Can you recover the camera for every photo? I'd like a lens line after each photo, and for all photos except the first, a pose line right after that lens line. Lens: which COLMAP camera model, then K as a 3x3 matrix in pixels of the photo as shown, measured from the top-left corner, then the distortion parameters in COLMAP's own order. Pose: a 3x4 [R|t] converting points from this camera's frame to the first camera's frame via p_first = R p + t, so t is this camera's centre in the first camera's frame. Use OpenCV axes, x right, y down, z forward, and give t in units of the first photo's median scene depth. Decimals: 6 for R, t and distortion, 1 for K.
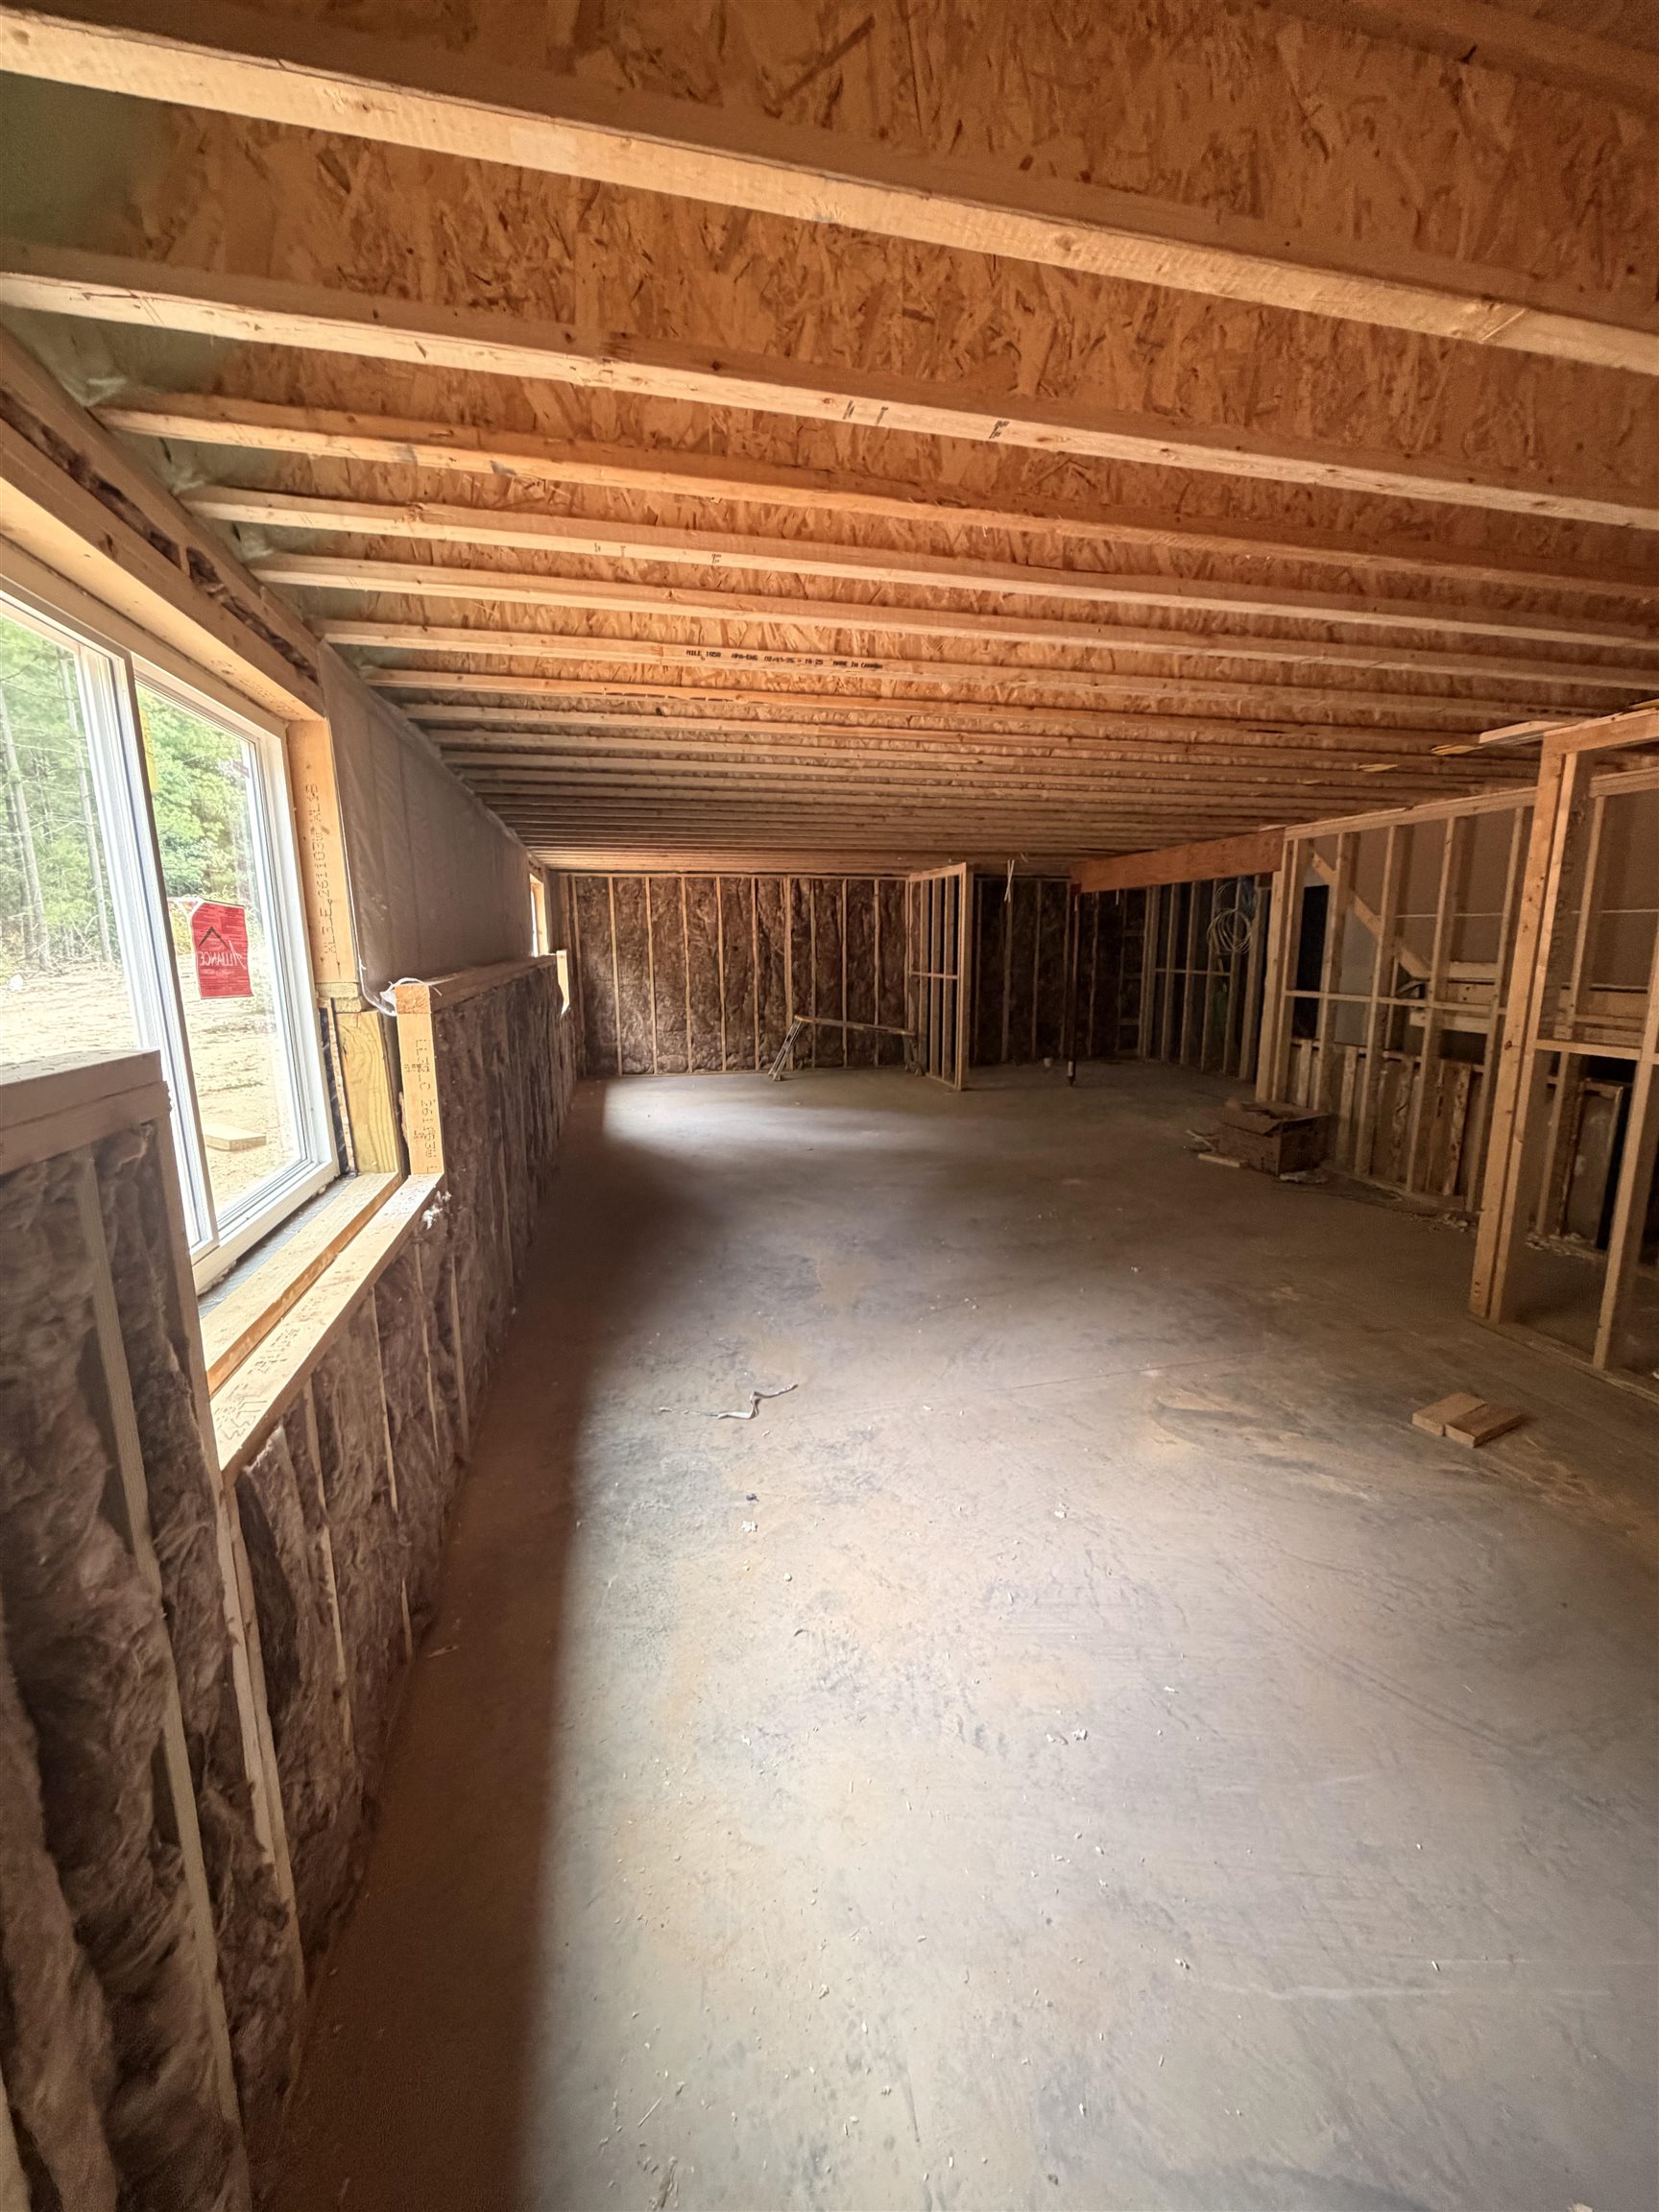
lens RADIAL K [[880.1, 0, 829.5], [0, 880.1, 1106.0], [0, 0, 1]] dist [-0.001045, 0.000287]
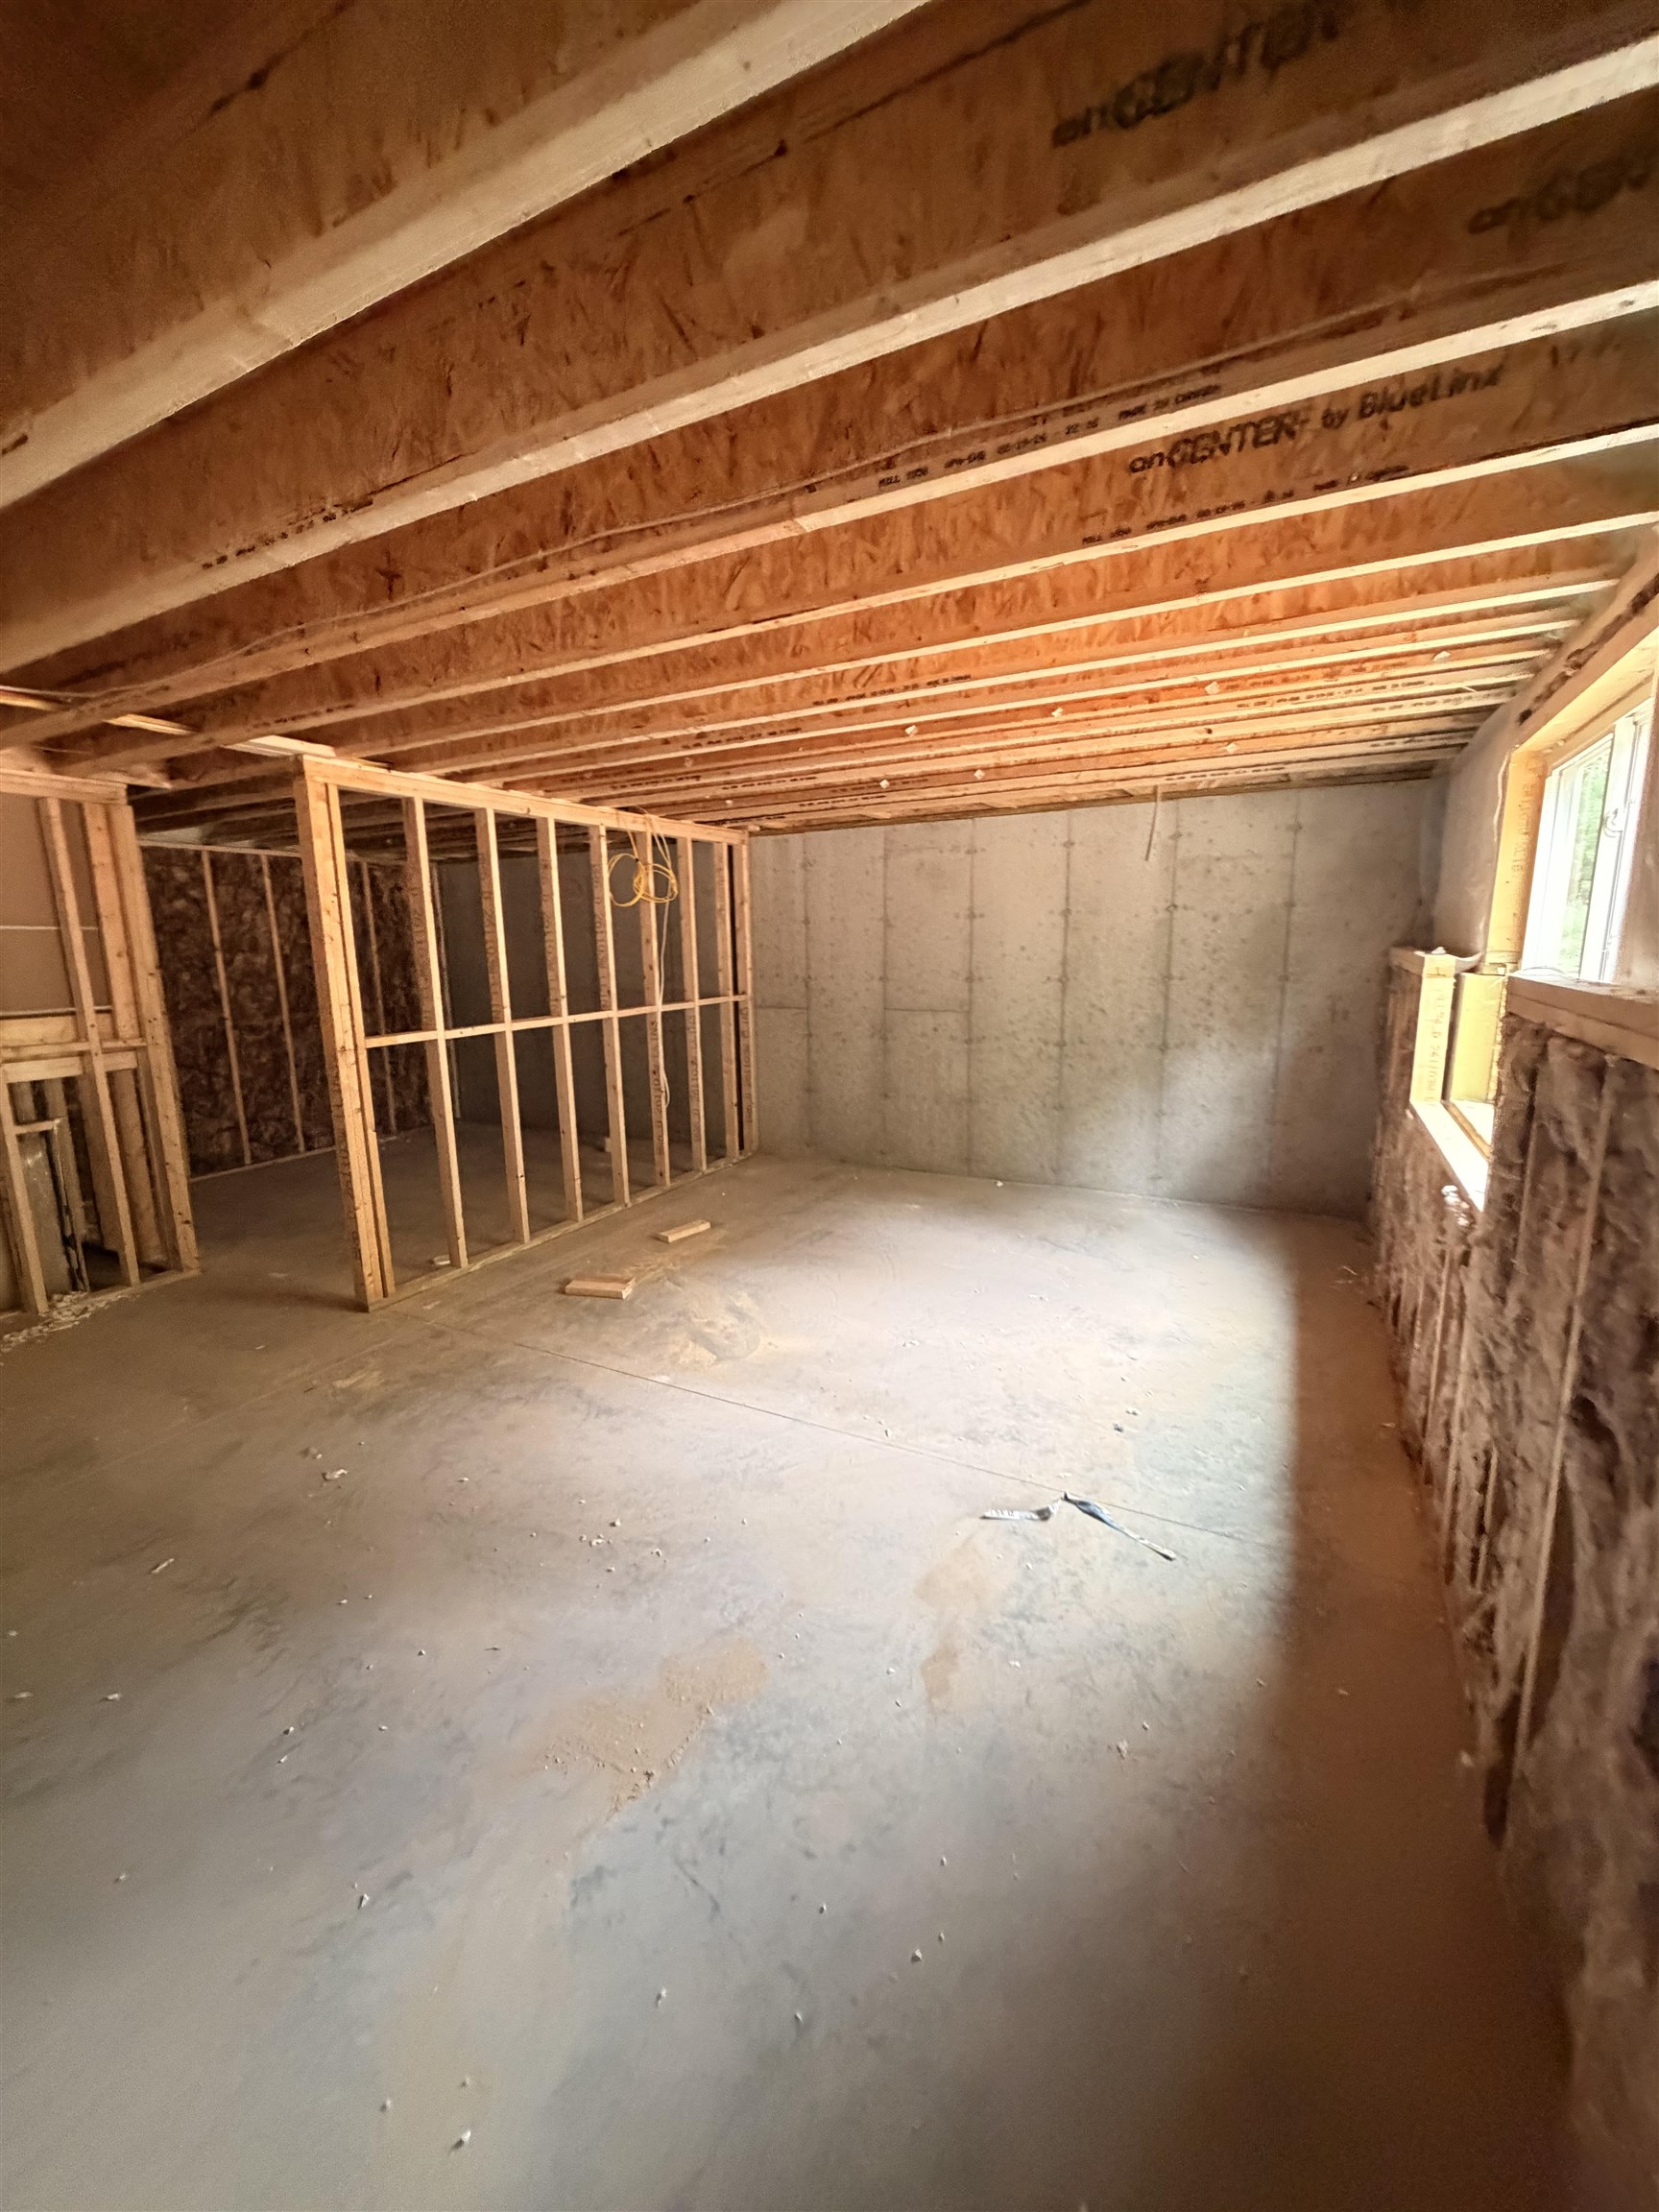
lens RADIAL K [[880.1, 0, 829.5], [0, 880.1, 1106.0], [0, 0, 1]] dist [-0.001045, 0.000287]
pose [[-0.752237, -0.100786, 0.651139, -0.386163], [0.146452, 0.937936, 0.314368, -0.266813], [-0.642411, 0.331840, -0.690790, 1.450918]]
